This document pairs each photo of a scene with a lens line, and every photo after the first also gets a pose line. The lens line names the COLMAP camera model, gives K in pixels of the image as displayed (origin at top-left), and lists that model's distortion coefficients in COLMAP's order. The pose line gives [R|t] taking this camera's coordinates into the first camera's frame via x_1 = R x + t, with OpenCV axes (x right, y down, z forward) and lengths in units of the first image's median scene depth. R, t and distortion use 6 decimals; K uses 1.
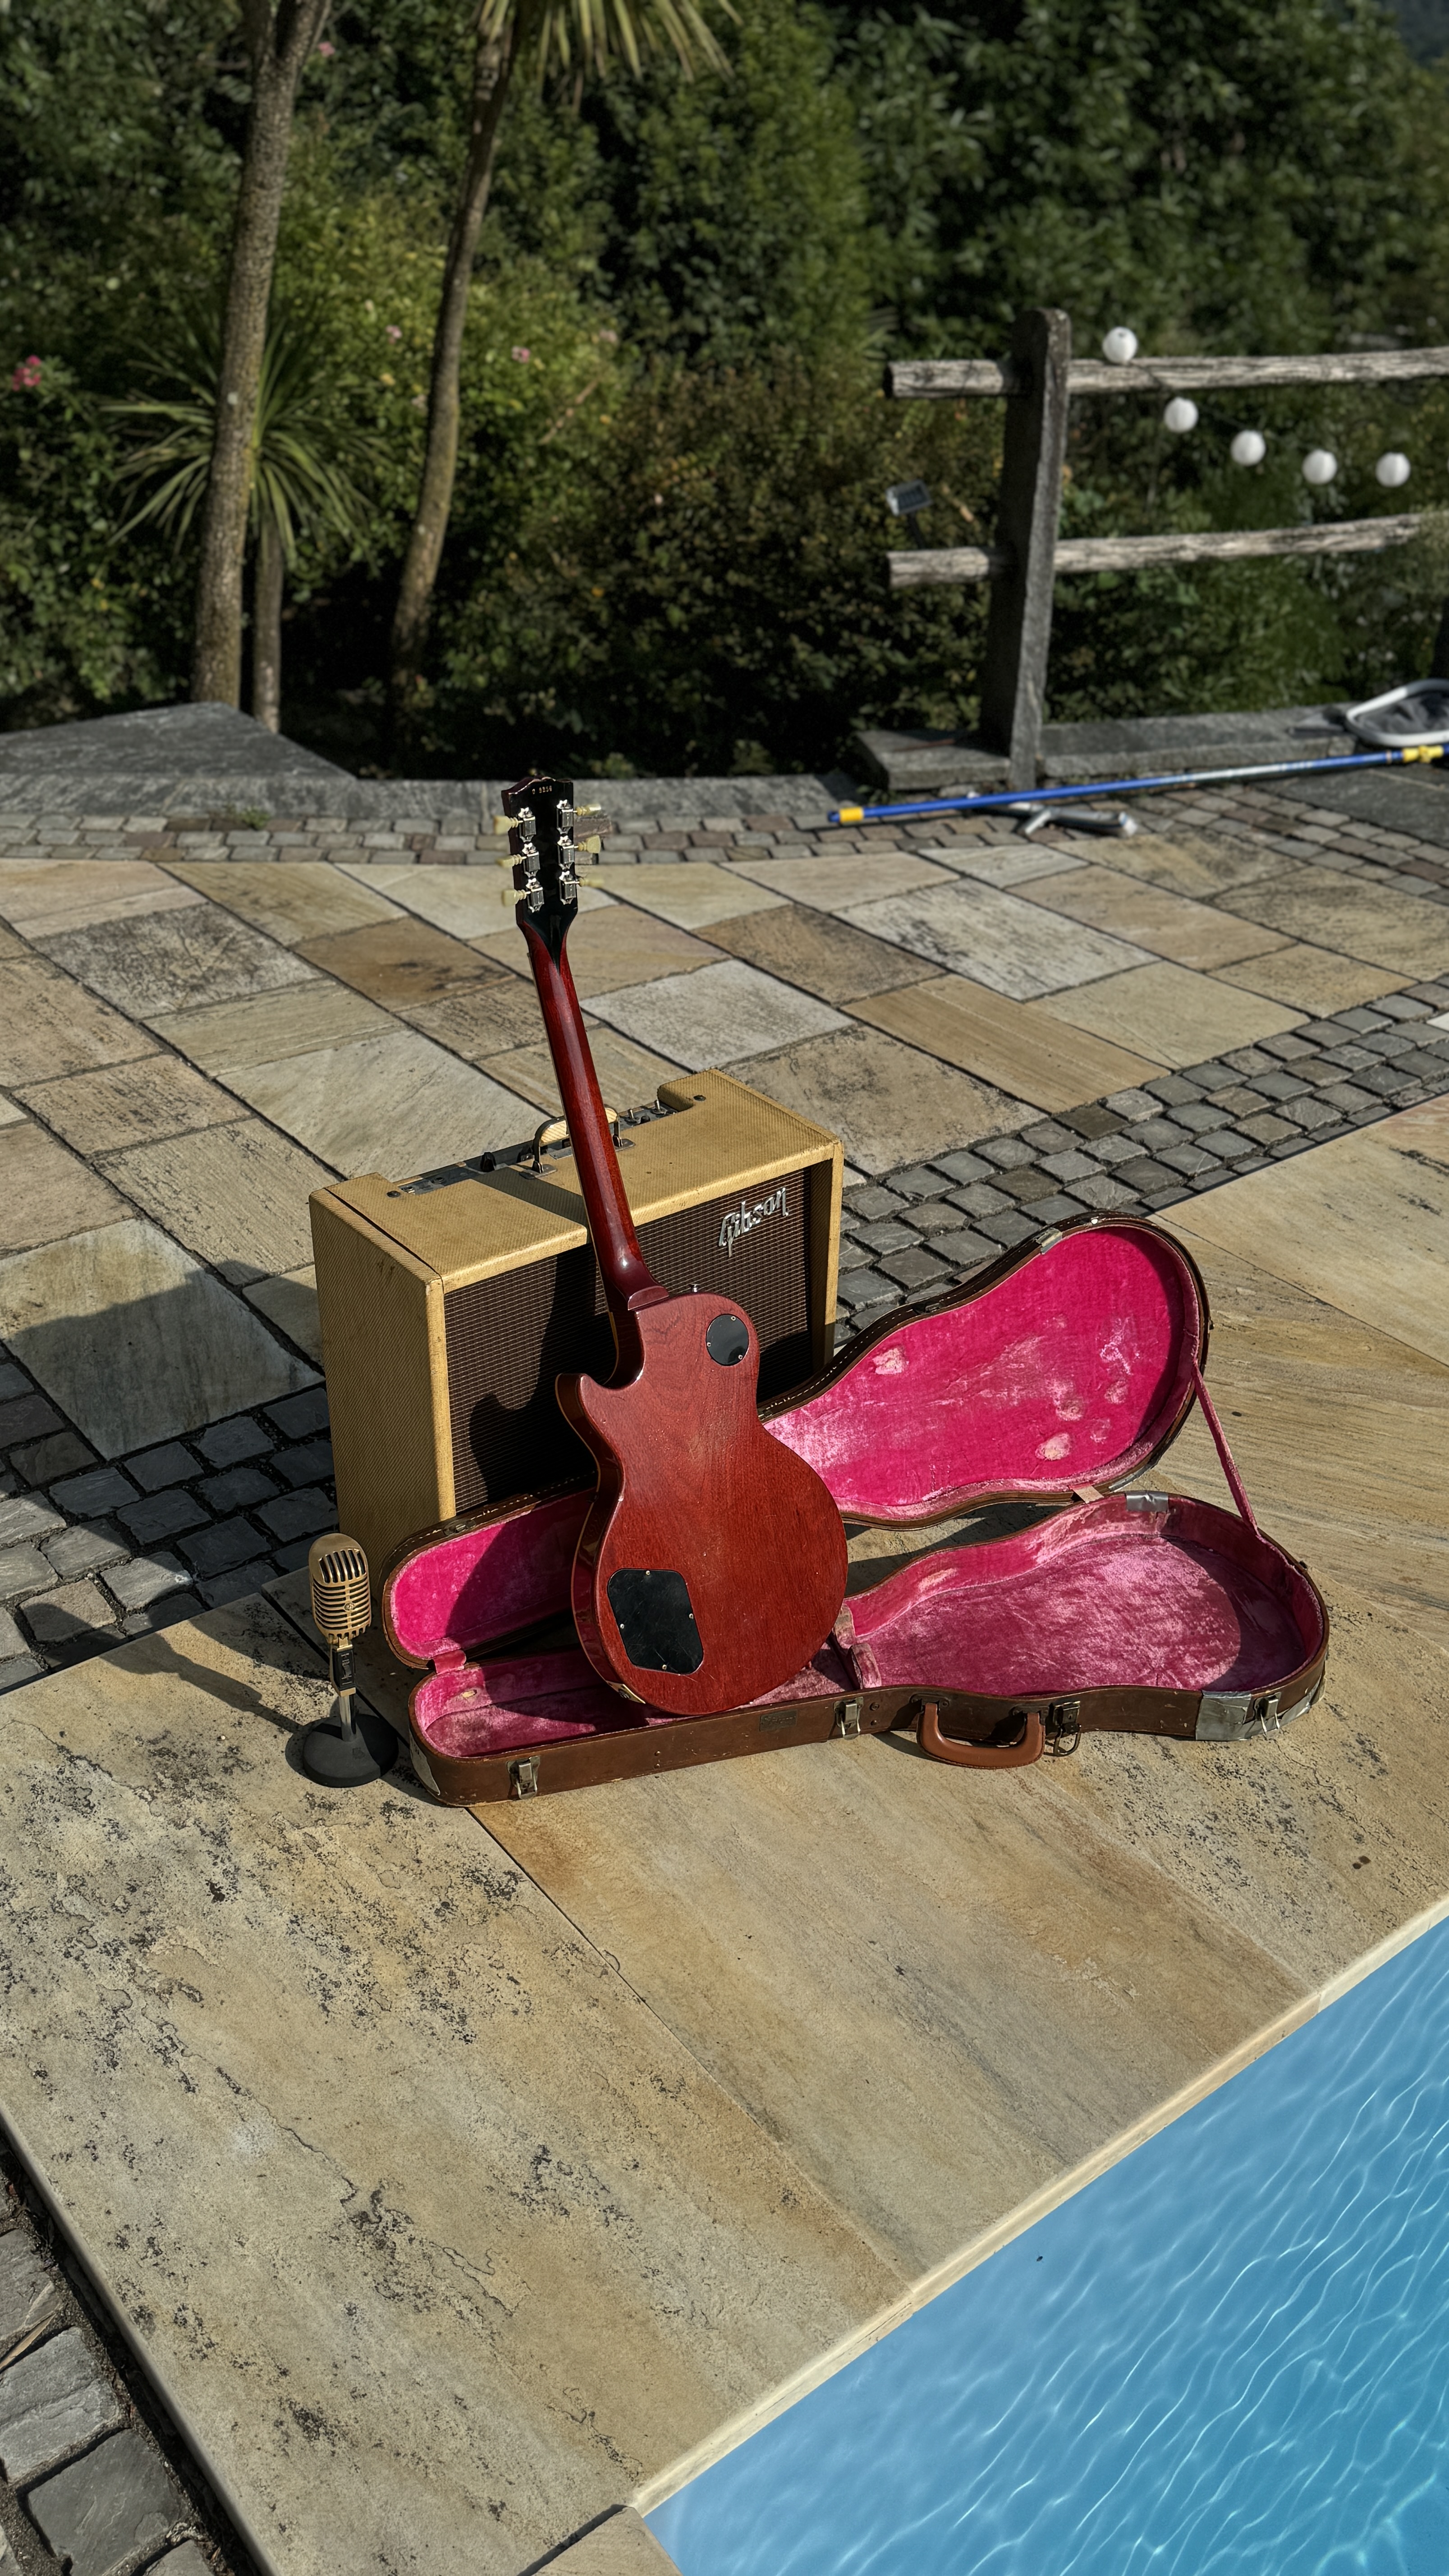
lens RADIAL K [[2124.4, 0, 723.8], [0, 2124.4, 1298.6], [0, 0, 1]] dist [0.197816, -0.456960]
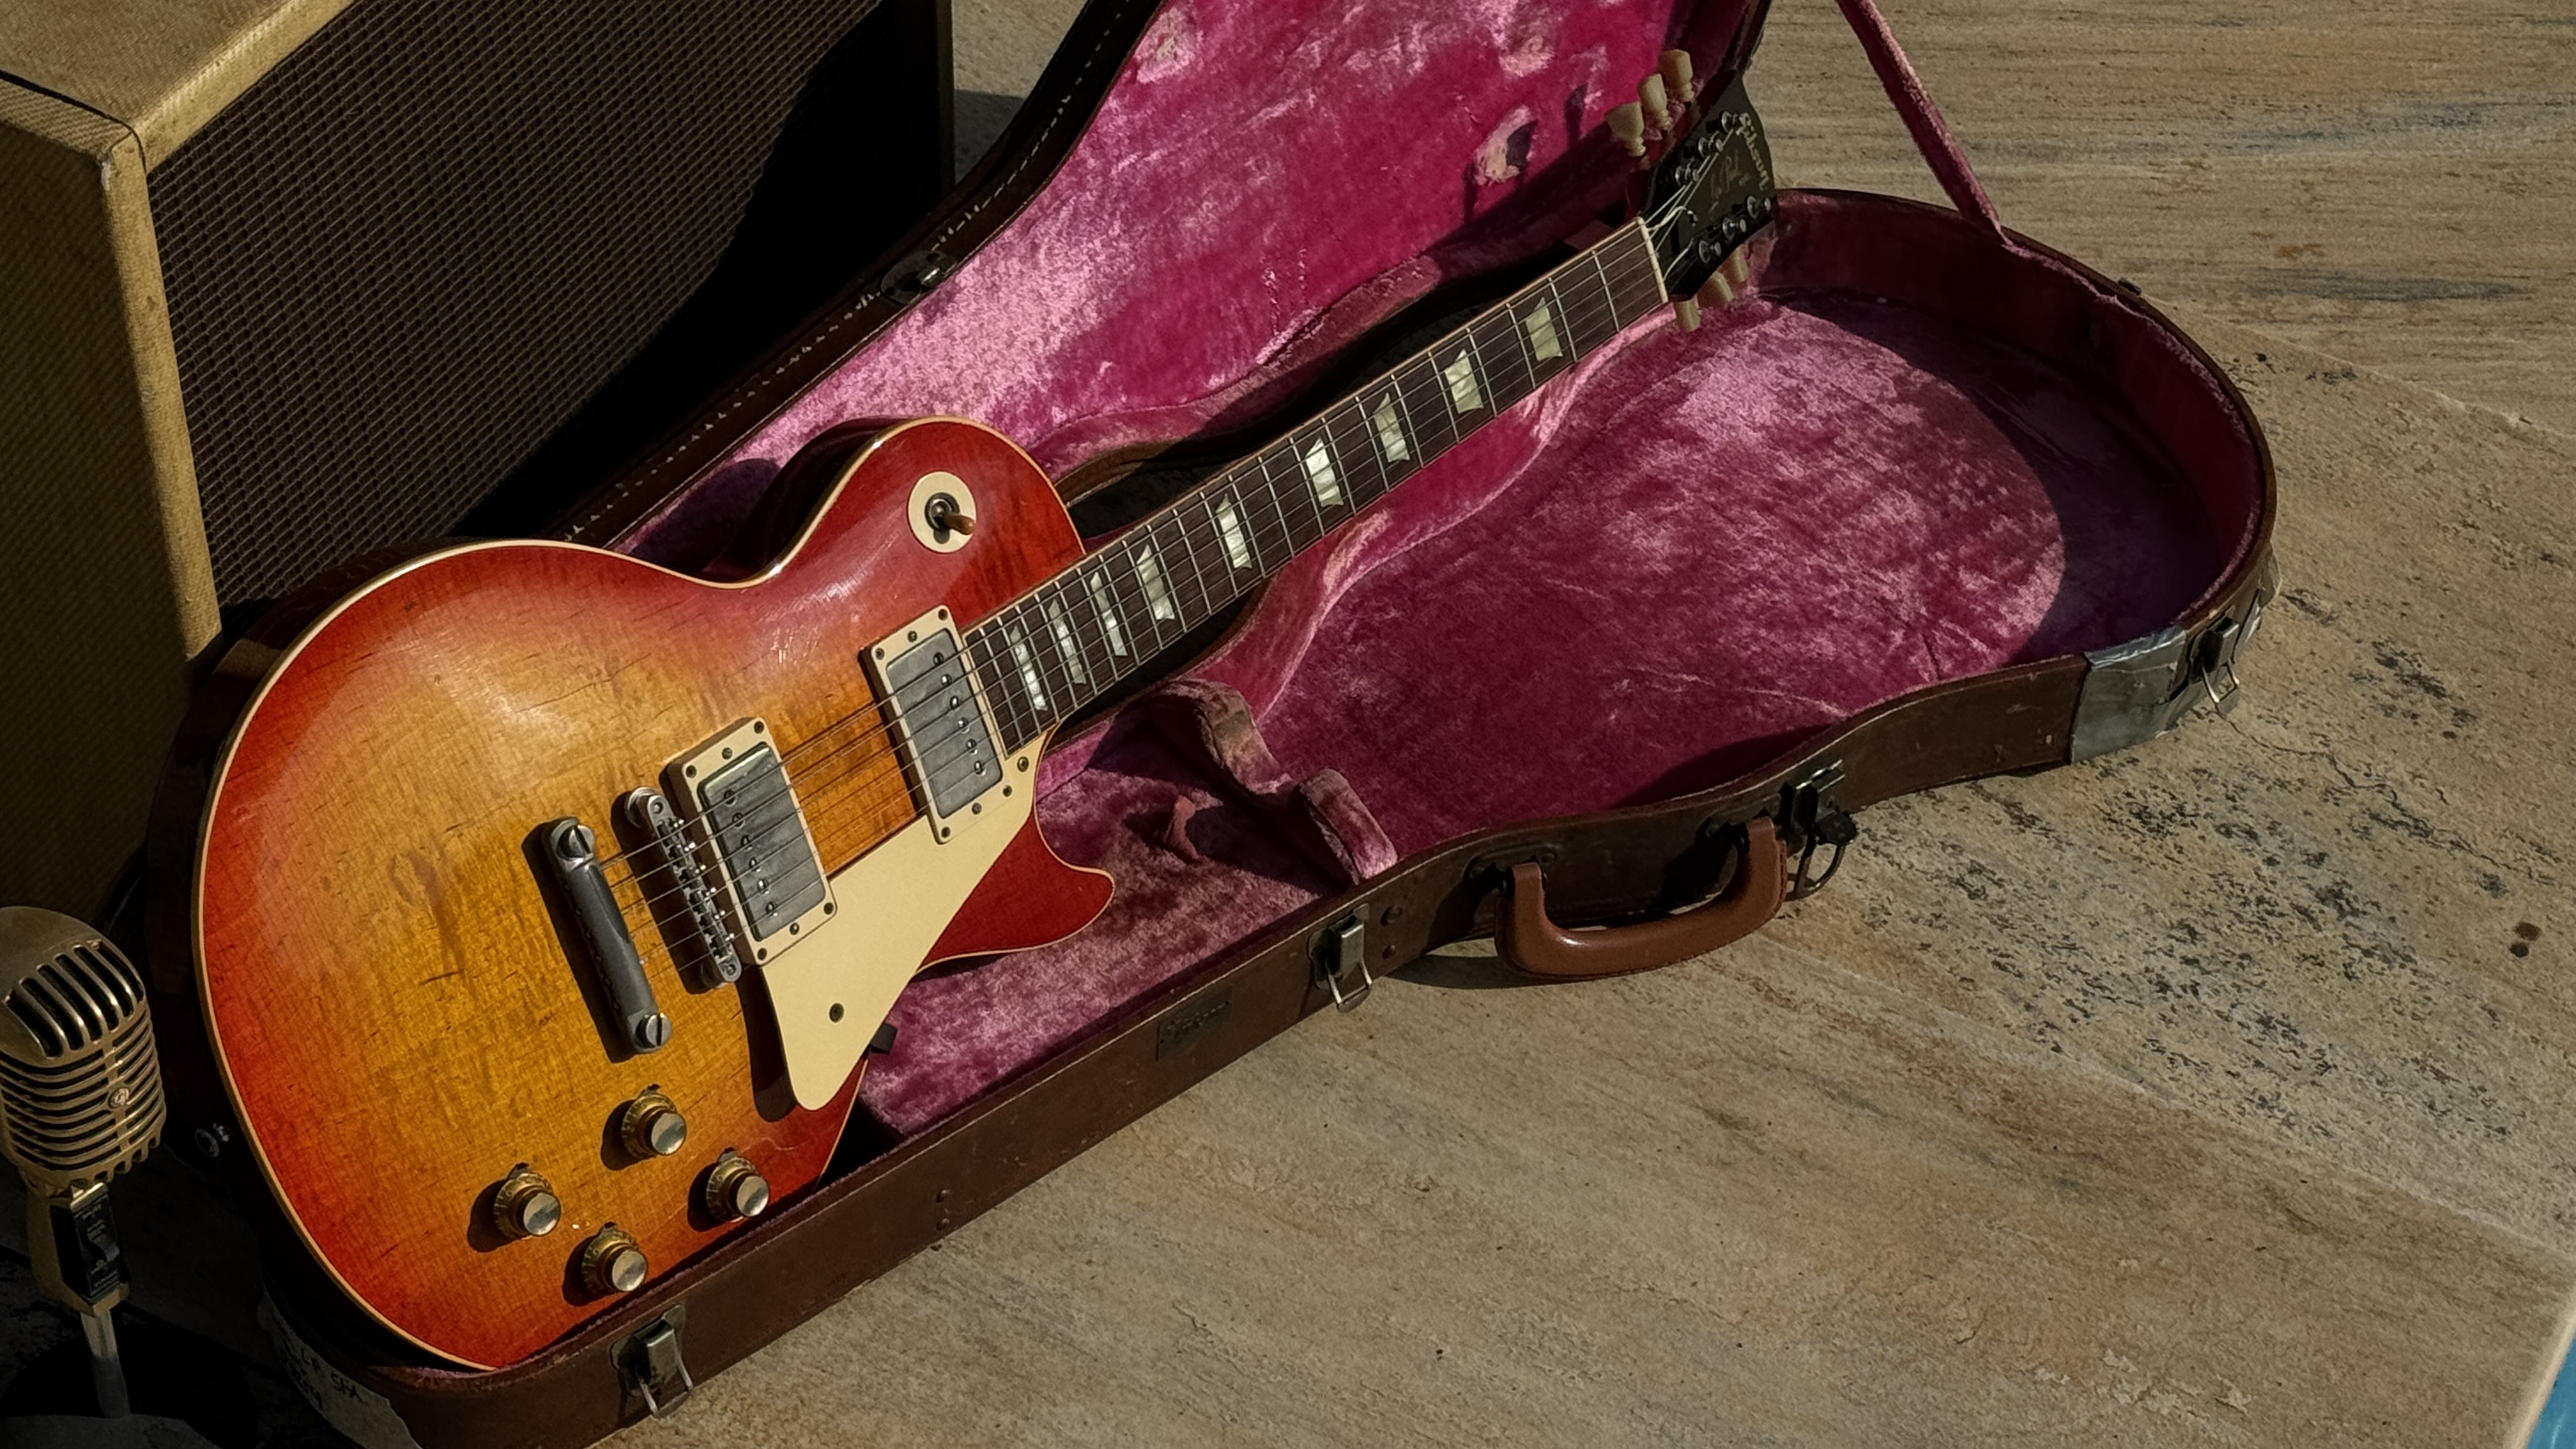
lens RADIAL K [[4814.5, 0, 1288.0], [0, 4814.5, 724.5], [0, 0, 1]] dist [0.147950, 0.011362]
pose [[0.912353, -0.271715, 0.306240, -0.188630], [0.193977, 0.945619, 0.261110, -0.072526], [-0.360534, -0.178821, 0.915444, 0.168218]]
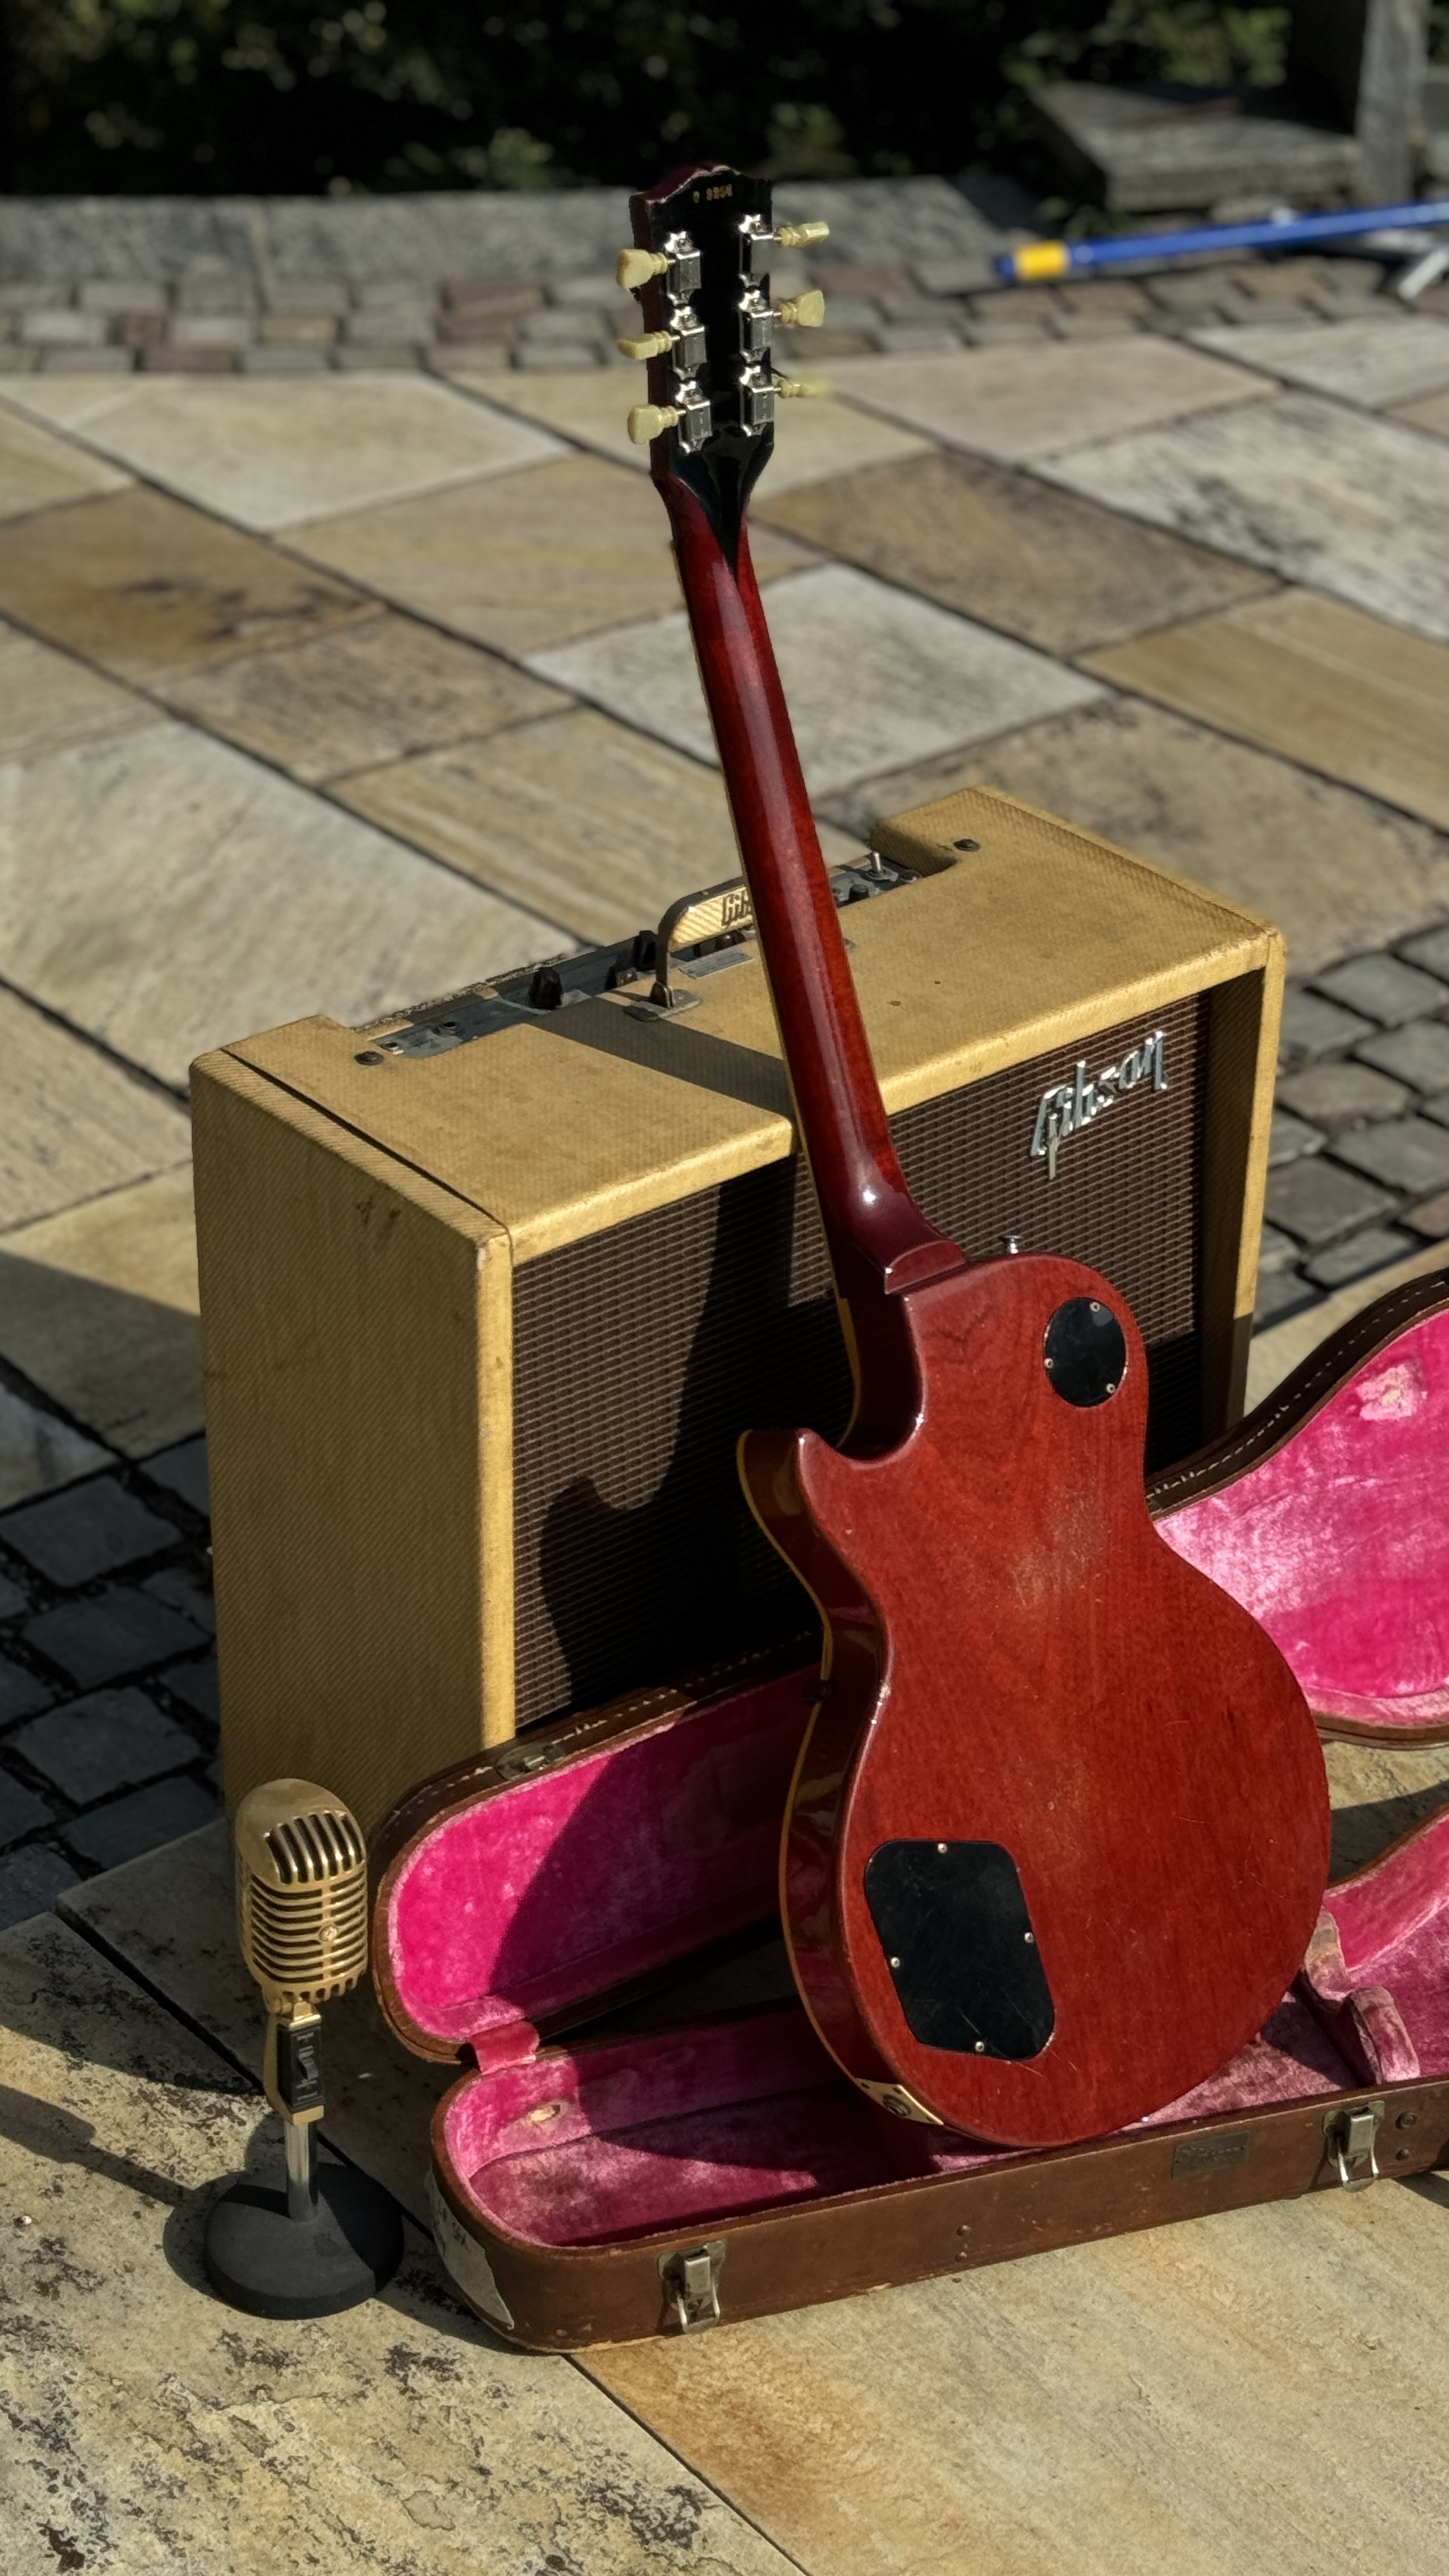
lens RADIAL K [[4432.9, 0, 732.1], [0, 4432.9, 1282.9], [0, 0, 1]] dist [0.152824, -0.082307]
pose [[0.999044, -0.020413, 0.038661, -0.100066], [0.020460, 0.999790, -0.000822, 0.002662], [-0.038636, 0.001613, 0.999252, 0.014942]]
